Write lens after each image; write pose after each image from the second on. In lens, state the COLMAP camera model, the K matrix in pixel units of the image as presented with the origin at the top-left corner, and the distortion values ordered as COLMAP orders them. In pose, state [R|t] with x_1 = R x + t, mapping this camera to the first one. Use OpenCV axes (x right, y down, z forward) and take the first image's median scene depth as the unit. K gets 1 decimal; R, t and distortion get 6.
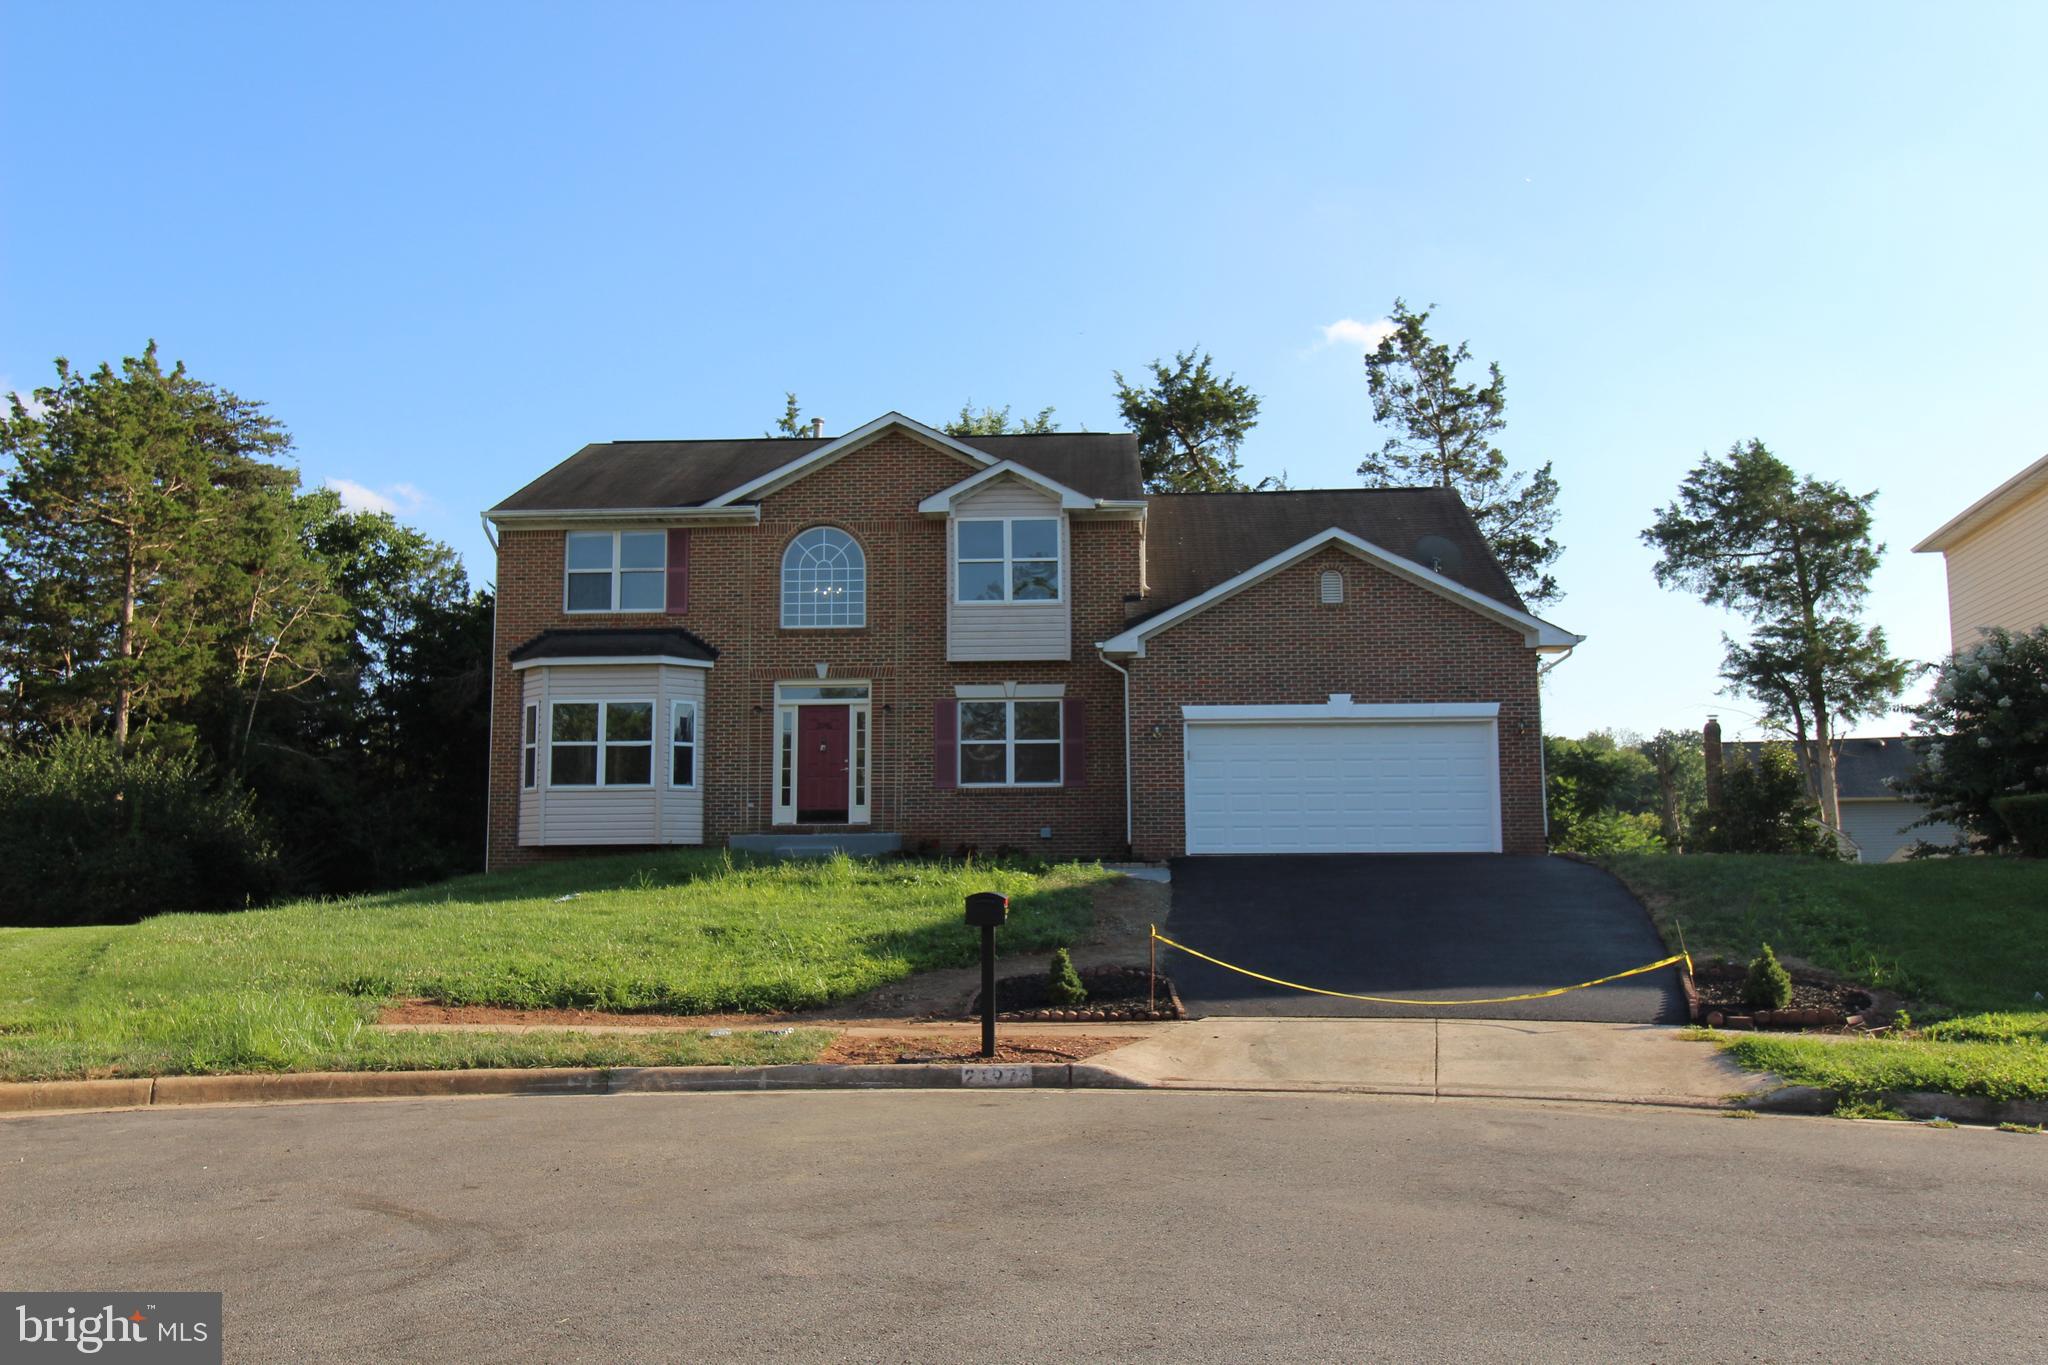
lens RADIAL K [[1625.1, 0, 1028.1], [0, 1625.1, 690.8], [0, 0, 1]] dist [0.021525, -0.017313]
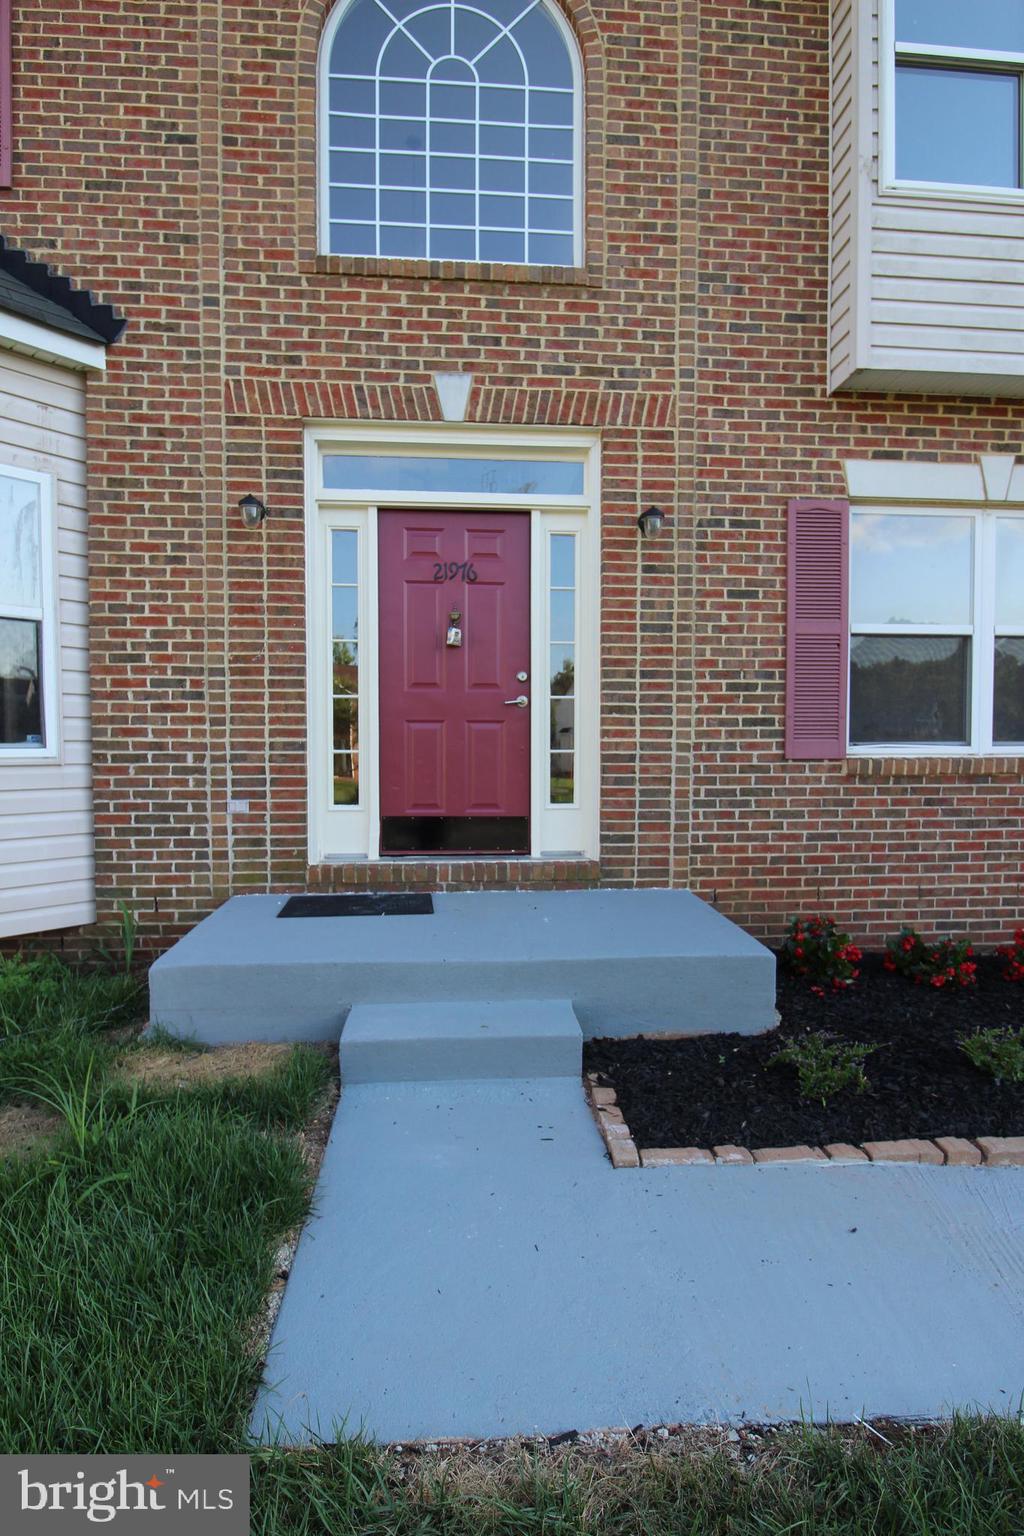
lens RADIAL K [[840.8, 0, 507.1], [0, 840.8, 793.2], [0, 0, 1]] dist [0.006354, -0.014258]
pose [[0.990661, -0.001209, 0.136340, -0.139396], [-0.020042, 0.987807, 0.154386, 0.040198], [-0.134864, -0.155677, 0.978558, 0.822134]]
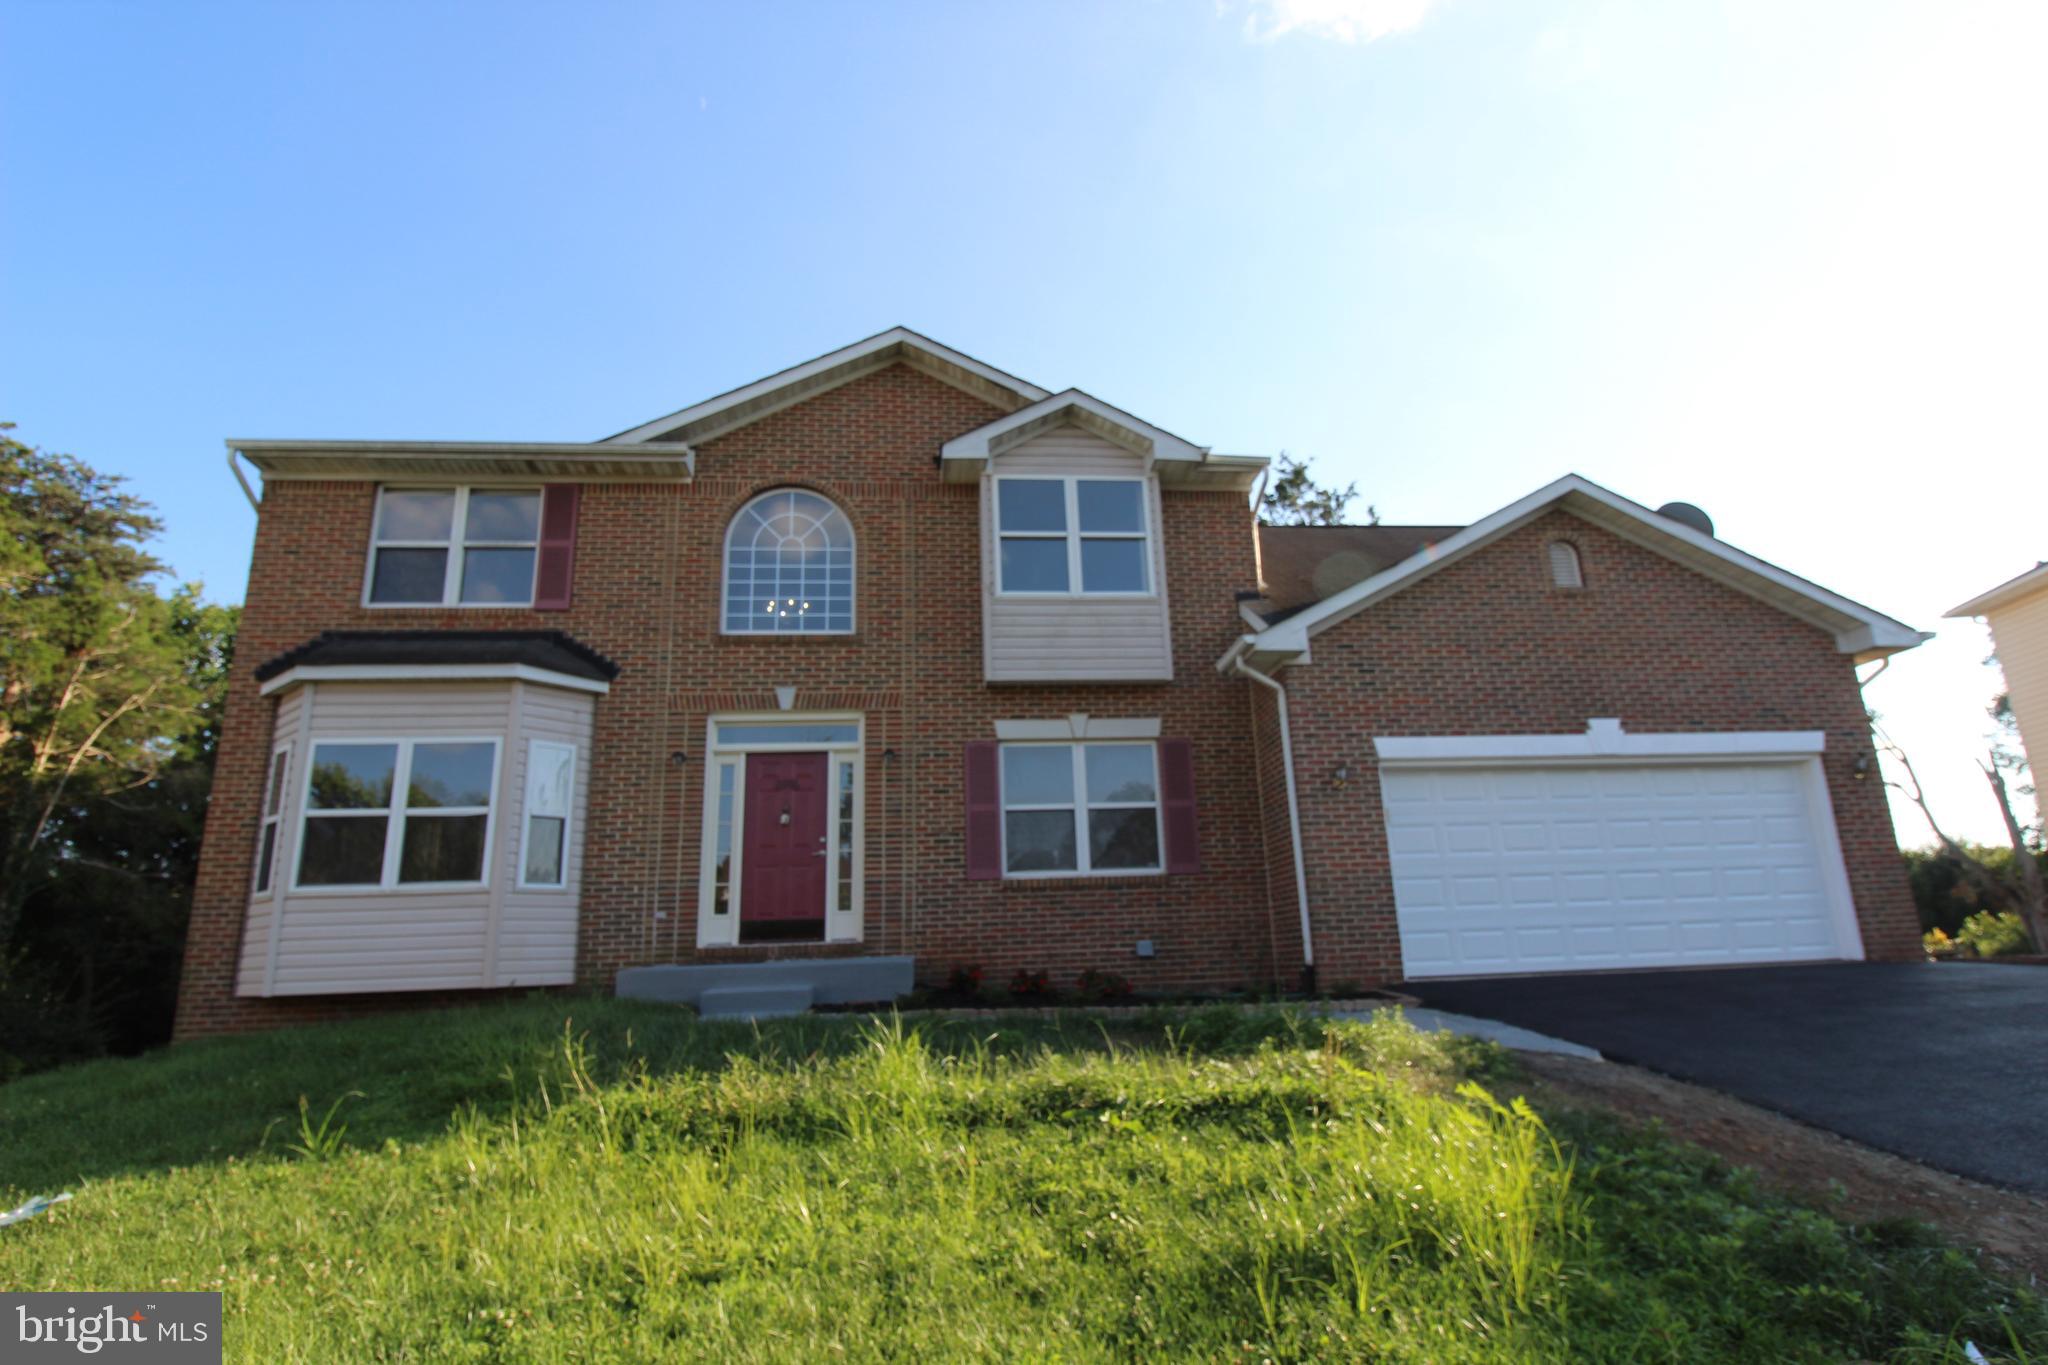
lens RADIAL K [[1035.3, 0, 1031.7], [0, 1035.3, 690.9], [0, 0, 1]] dist [0.000634, -0.005244]
pose [[0.987949, 0.009916, 0.154460, -0.094238], [0.012902, 0.989196, -0.146027, 0.045796], [-0.154239, 0.146261, 0.977148, 0.587851]]
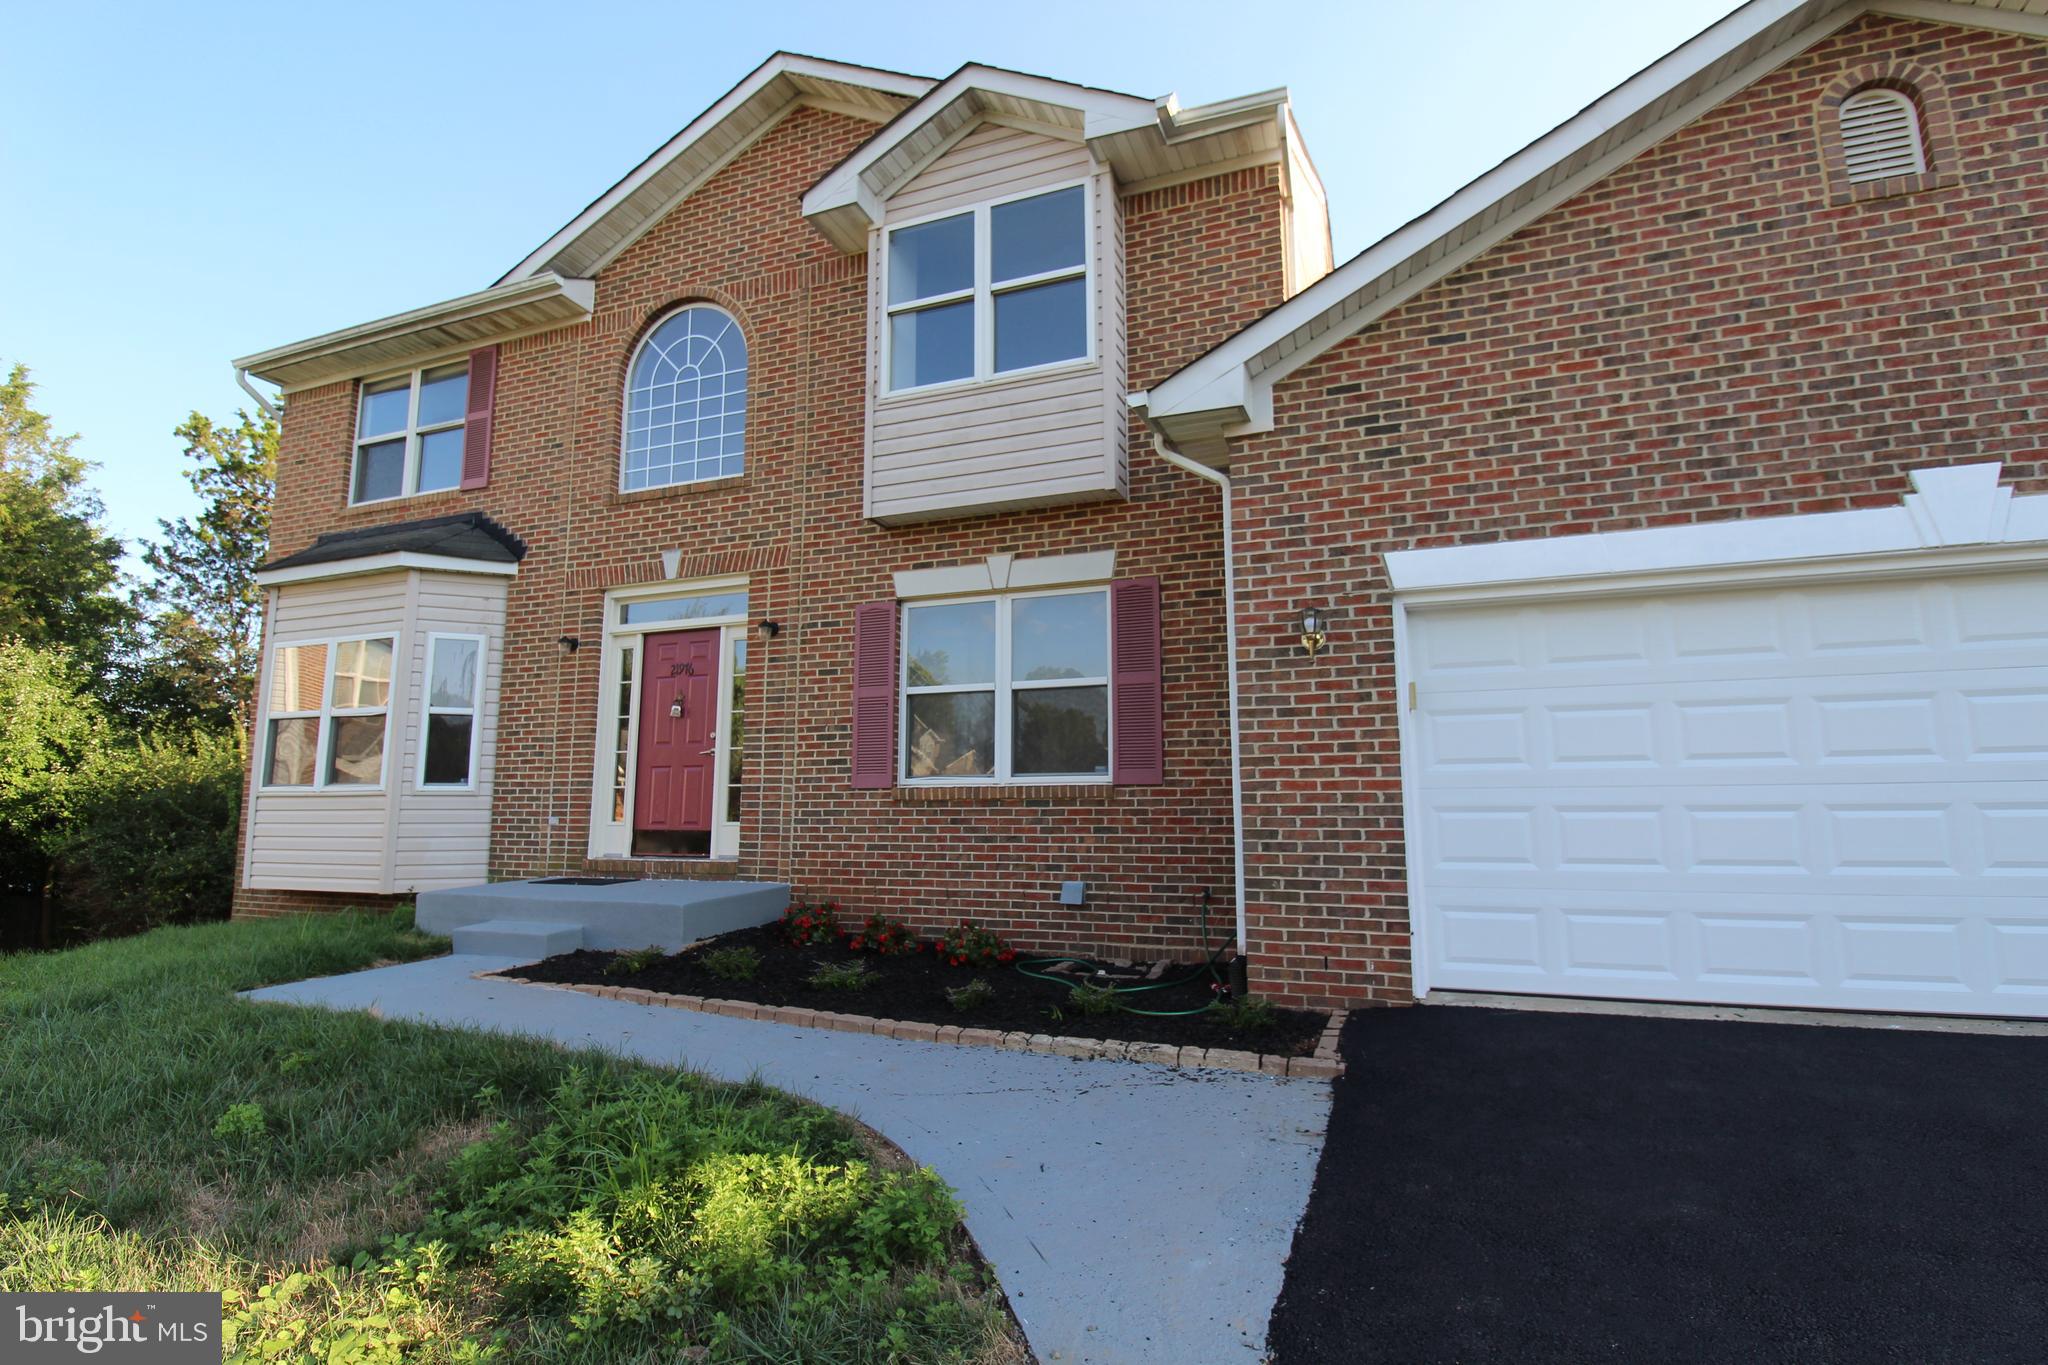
lens RADIAL K [[955.4, 0, 1050.0], [0, 955.4, 688.5], [0, 0, 1]] dist [0.000558, -0.012677]
pose [[0.954091, -0.035008, -0.297464, 0.081097], [0.031945, 0.999375, -0.015154, 0.036473], [0.297809, 0.004956, 0.954613, 0.742964]]
